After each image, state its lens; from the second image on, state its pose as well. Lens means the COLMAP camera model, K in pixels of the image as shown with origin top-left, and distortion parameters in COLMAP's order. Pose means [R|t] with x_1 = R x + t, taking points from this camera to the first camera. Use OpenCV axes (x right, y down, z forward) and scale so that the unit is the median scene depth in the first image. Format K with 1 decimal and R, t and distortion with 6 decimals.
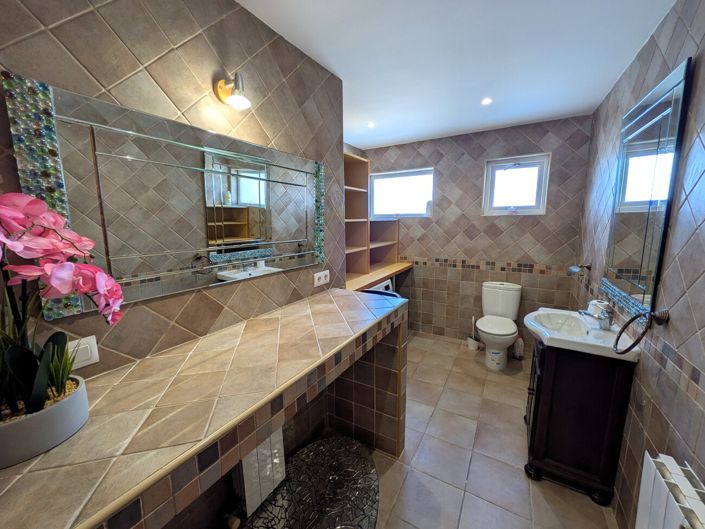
lens RADIAL K [[277.8, 0, 350.4], [0, 277.8, 262.1], [0, 0, 1]] dist [0.002554, -0.001001]
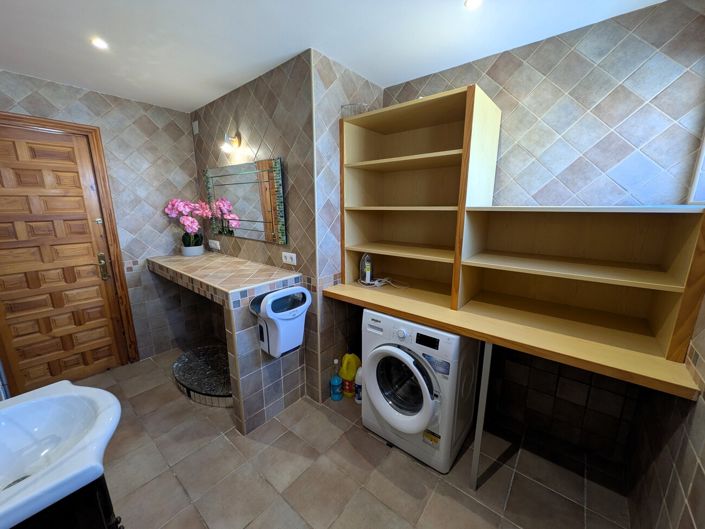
lens RADIAL K [[277.8, 0, 351.7], [0, 277.8, 262.5], [0, 0, 1]] dist [0.002554, -0.001001]
pose [[-0.147178, 0.216180, -0.965197, 0.981912], [-0.145396, 0.960495, 0.237297, -0.238715], [0.978365, 0.175261, -0.109932, 1.395647]]
